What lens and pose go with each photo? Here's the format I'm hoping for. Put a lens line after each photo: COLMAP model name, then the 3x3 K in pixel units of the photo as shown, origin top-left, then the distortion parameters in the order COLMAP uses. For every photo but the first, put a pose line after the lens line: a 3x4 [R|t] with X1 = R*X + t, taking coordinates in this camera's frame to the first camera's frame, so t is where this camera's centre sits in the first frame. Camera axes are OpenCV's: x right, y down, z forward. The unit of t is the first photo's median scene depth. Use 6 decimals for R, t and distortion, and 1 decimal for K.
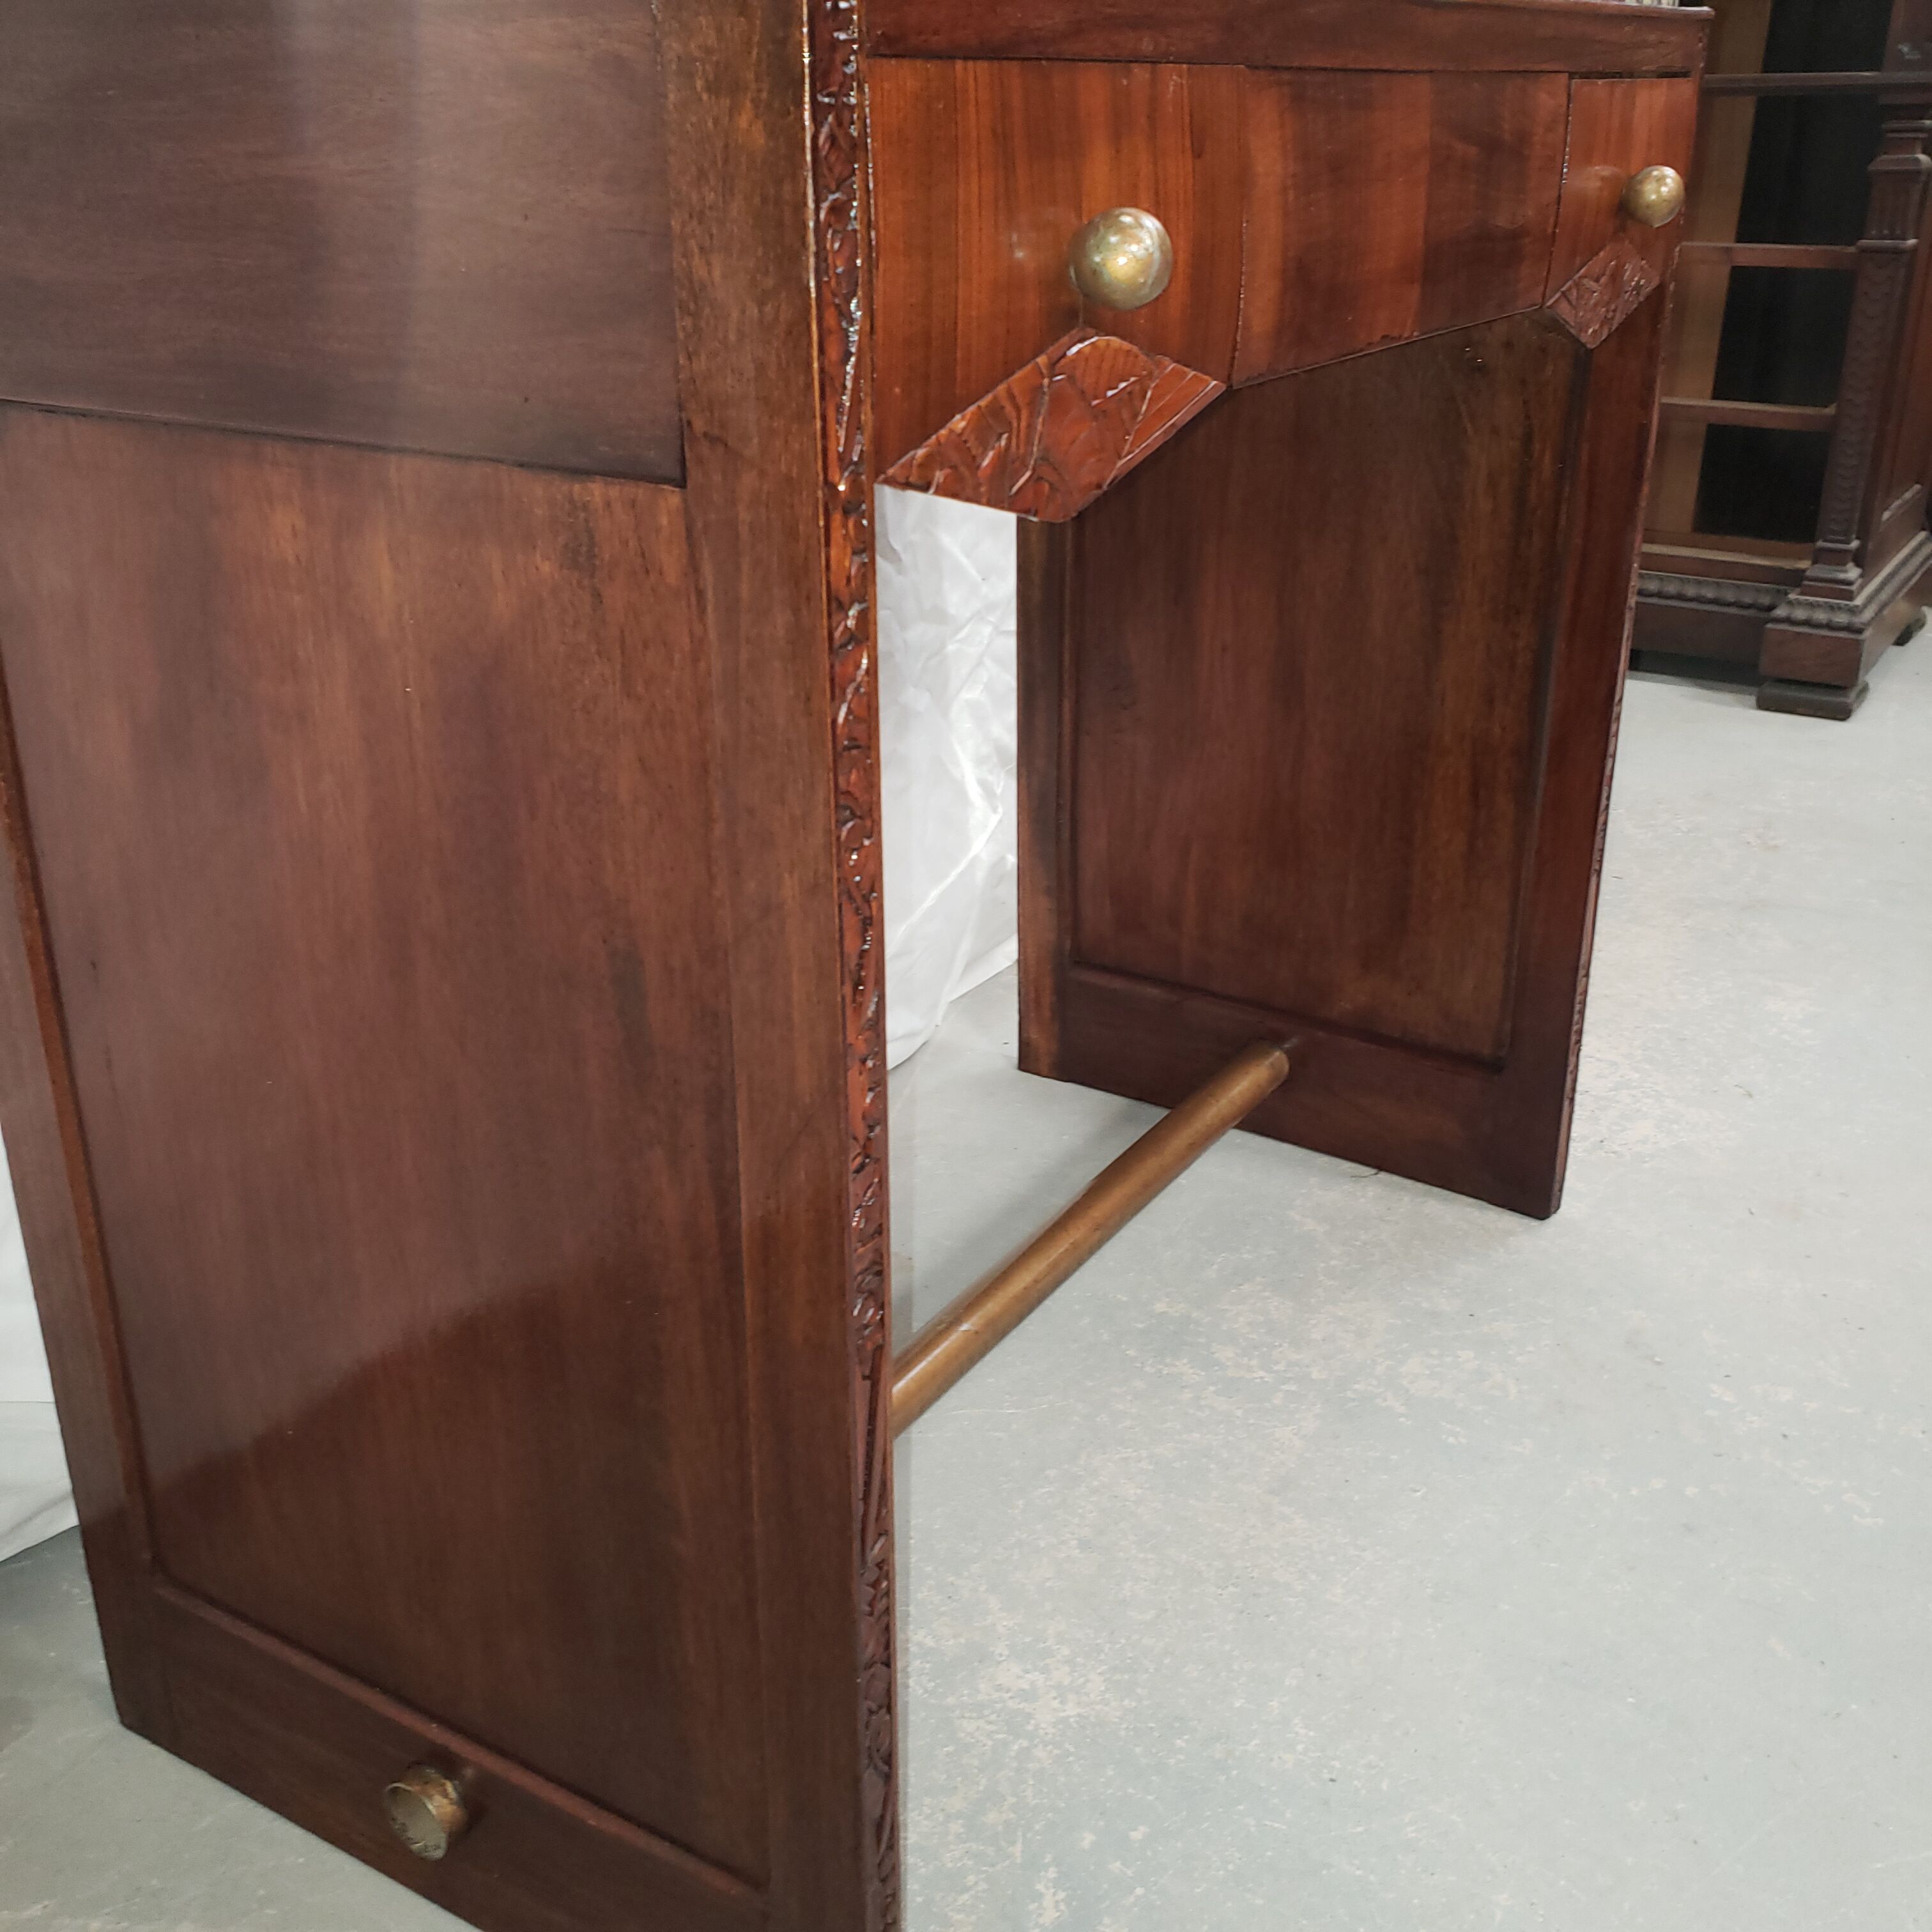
lens RADIAL K [[2018.8, 0, 989.5], [0, 2018.8, 965.7], [0, 0, 1]] dist [0.013691, 0.000000]
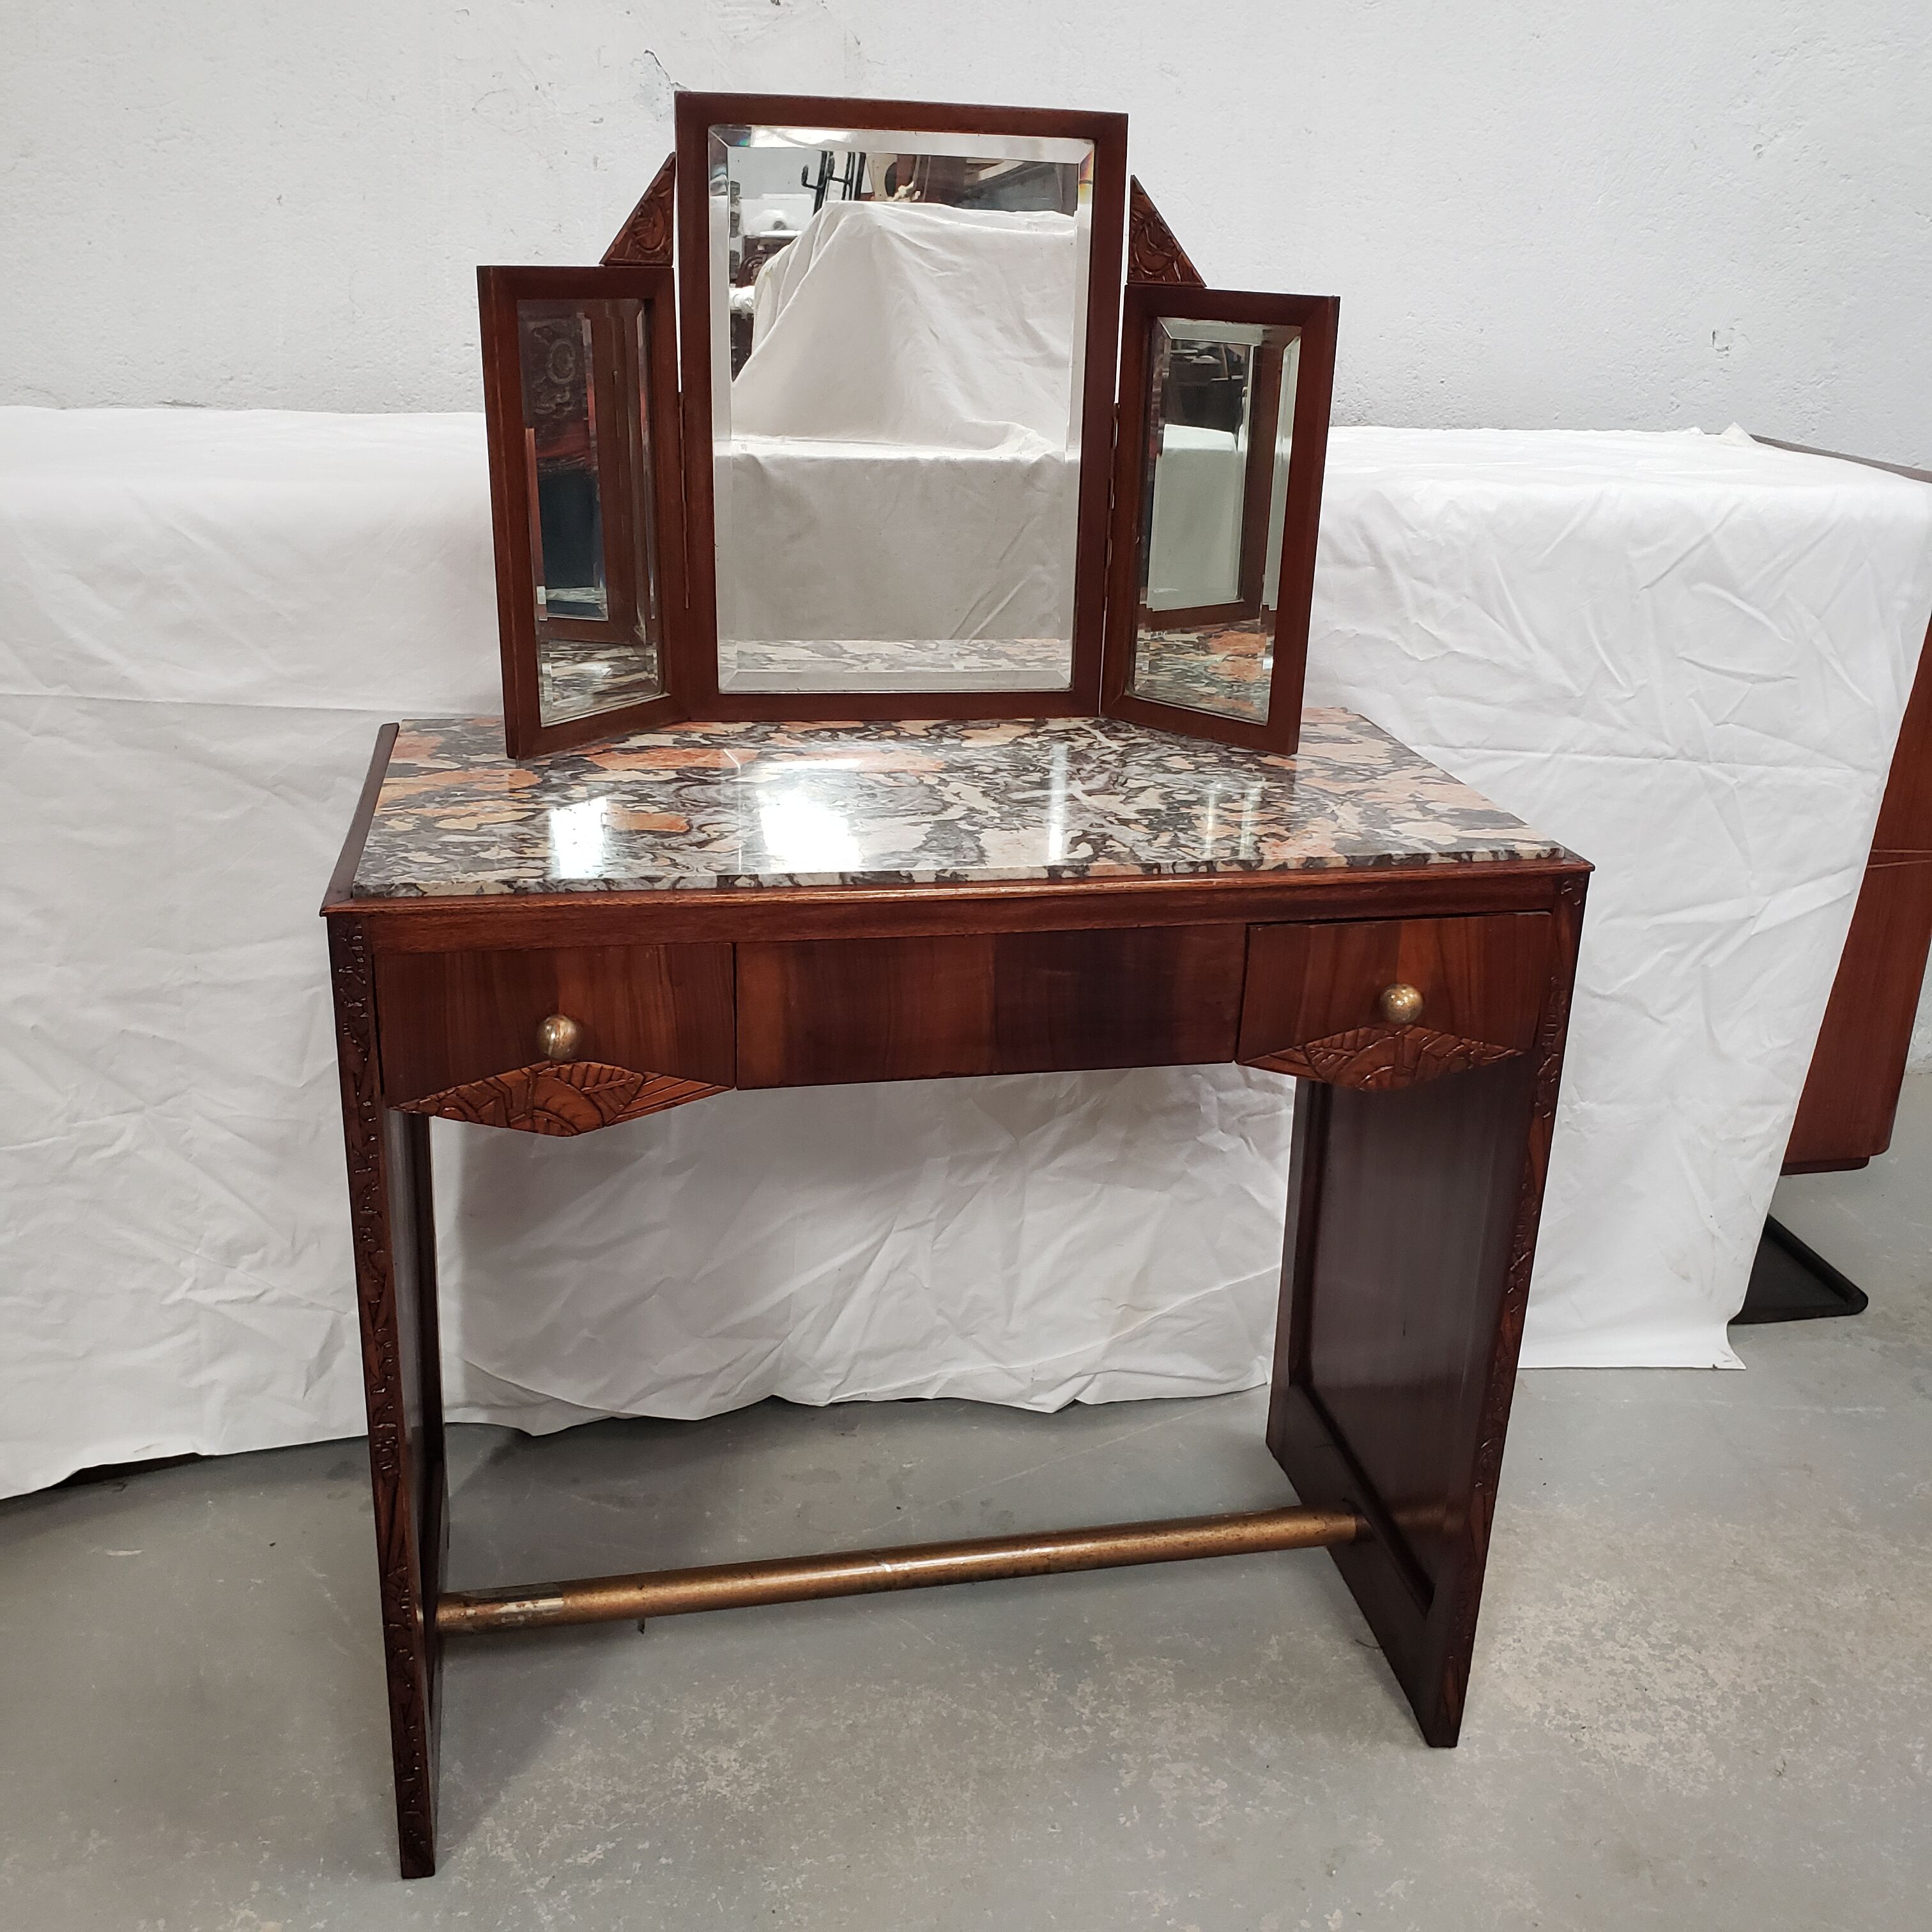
lens RADIAL K [[2018.8, 0, 985.4], [0, 2018.8, 996.7], [0, 0, 1]] dist [0.013691, 0.000000]
pose [[0.690940, 0.289447, -0.662437, 1.633094], [-0.319550, 0.944247, 0.079282, -0.651151], [0.648452, 0.156902, 0.744911, -0.261875]]
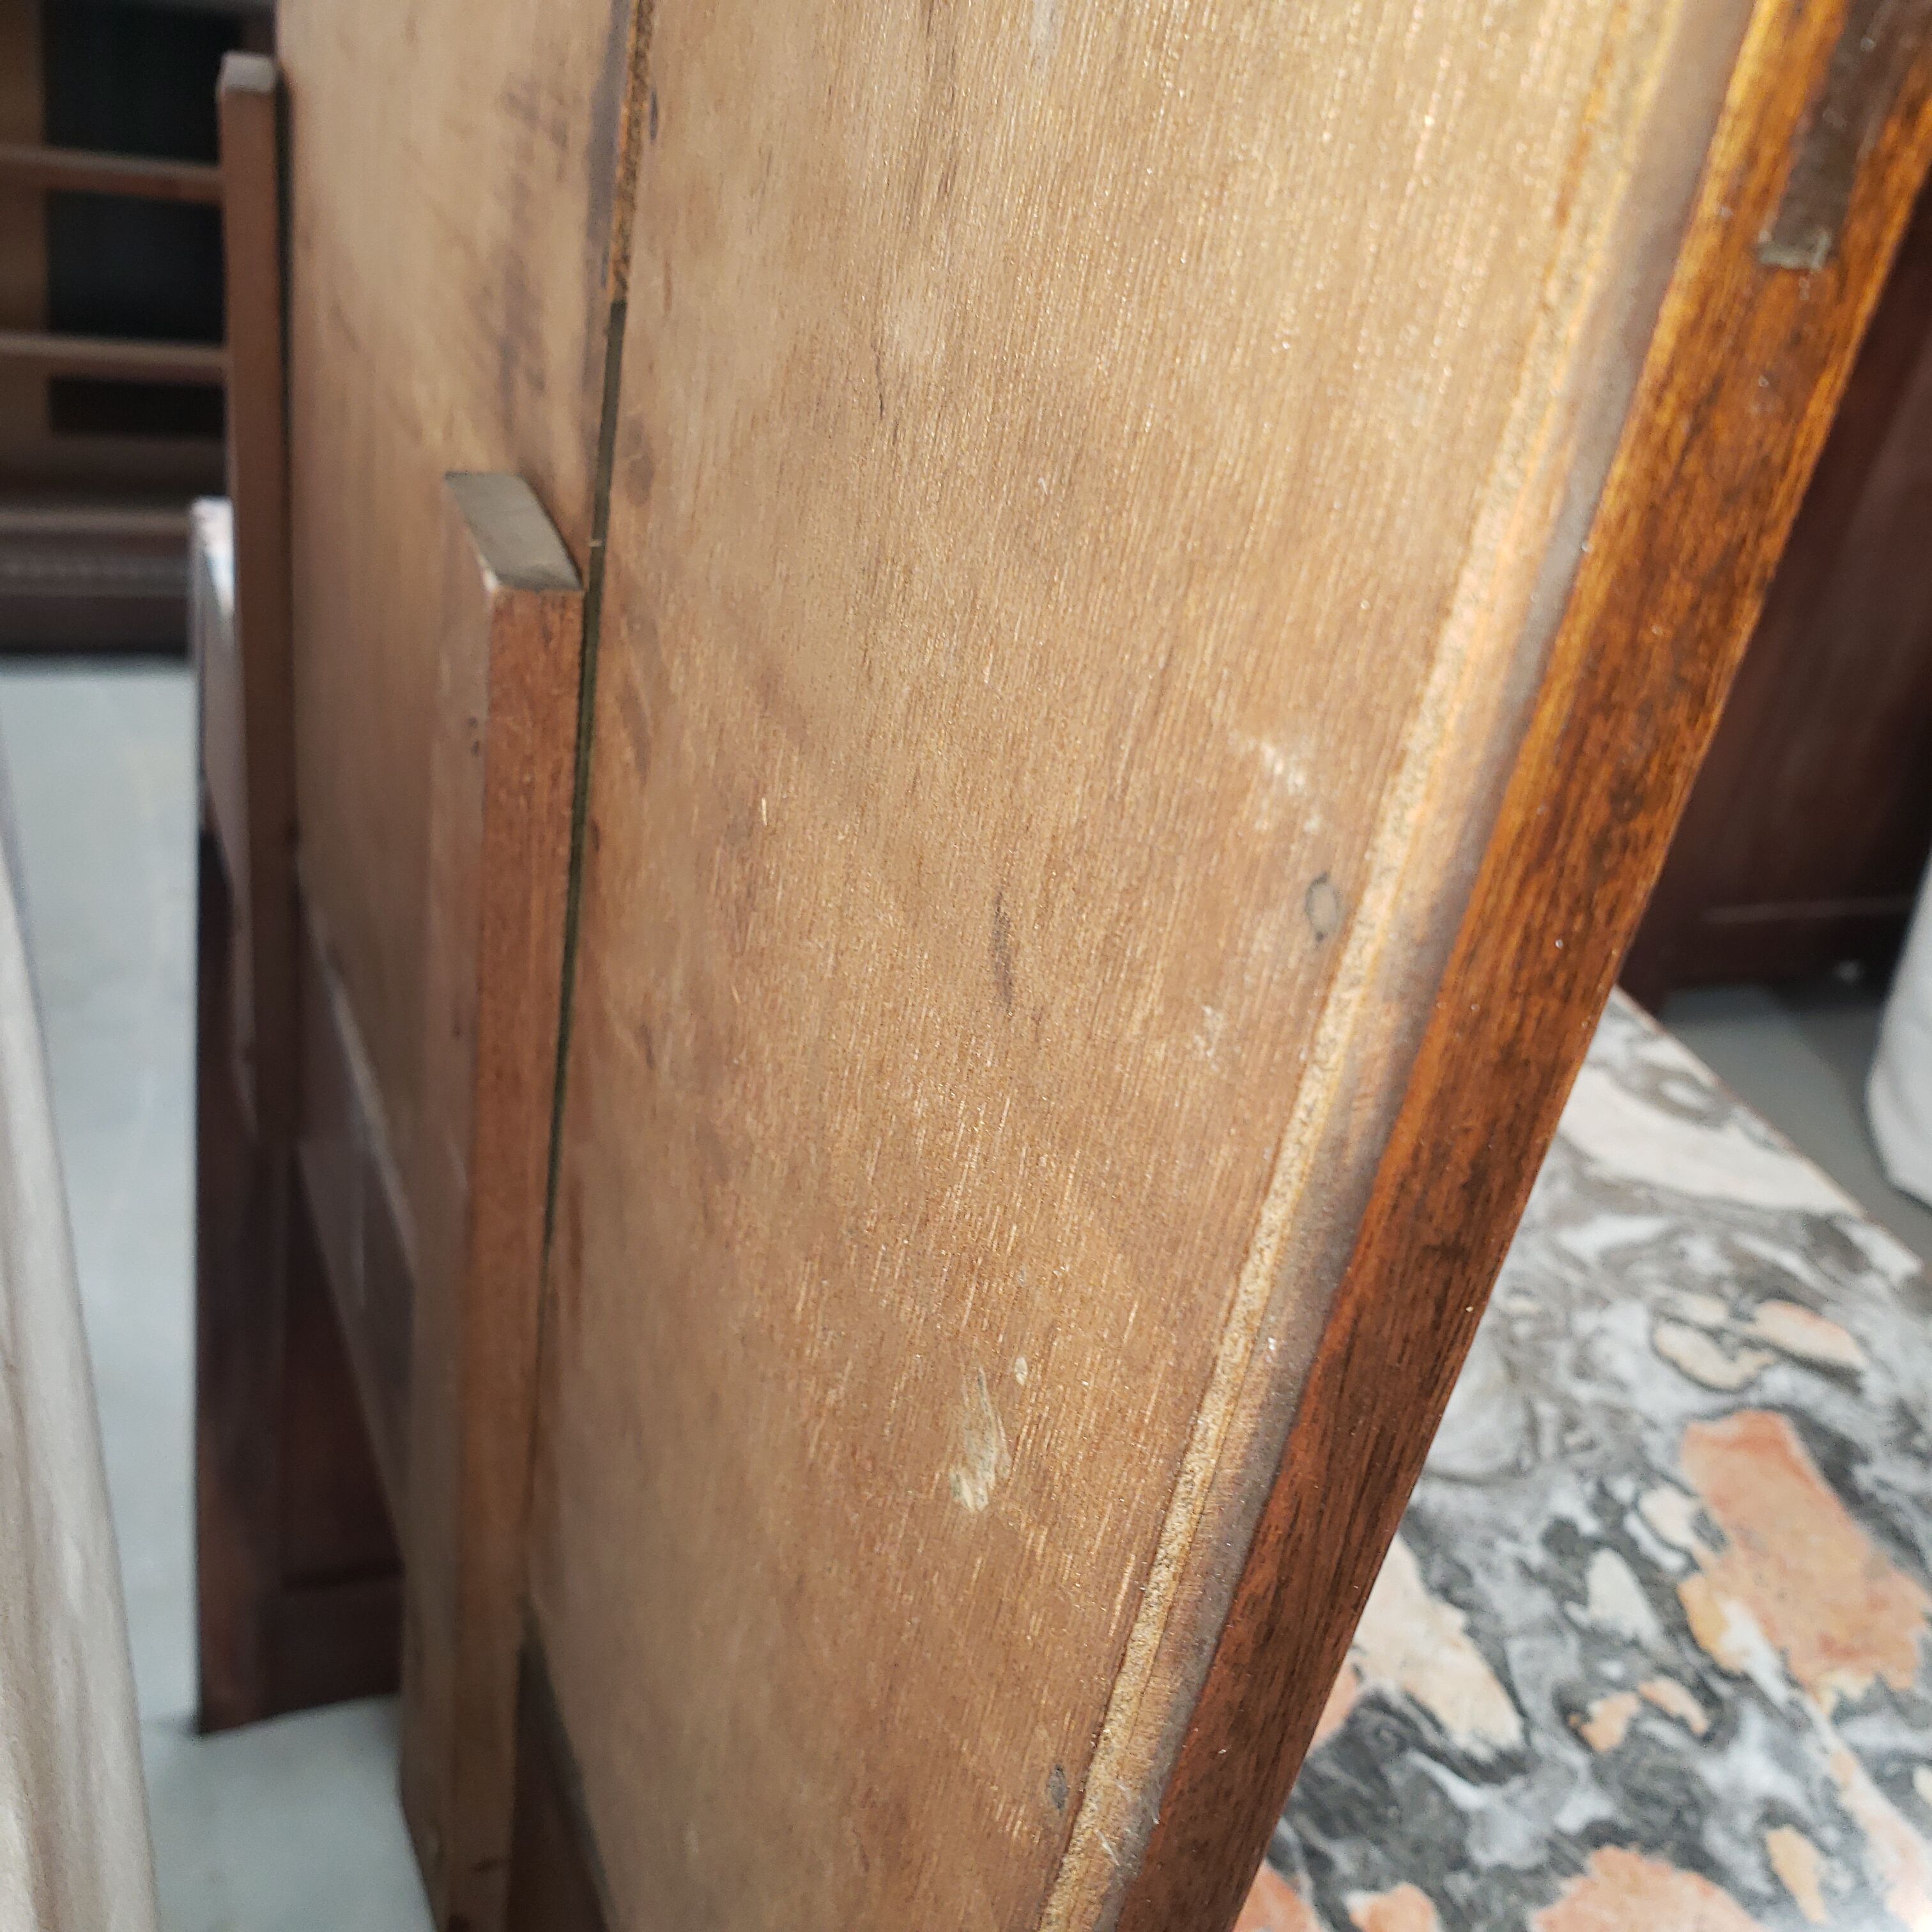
lens RADIAL K [[2018.8, 0, 953.5], [0, 2018.8, 967.8], [0, 0, 1]] dist [0.013691, 0.000000]
pose [[0.562431, -0.363224, 0.742792, -0.786334], [0.177101, 0.930417, 0.320874, -1.051464], [-0.807655, -0.048920, 0.587623, 0.868627]]
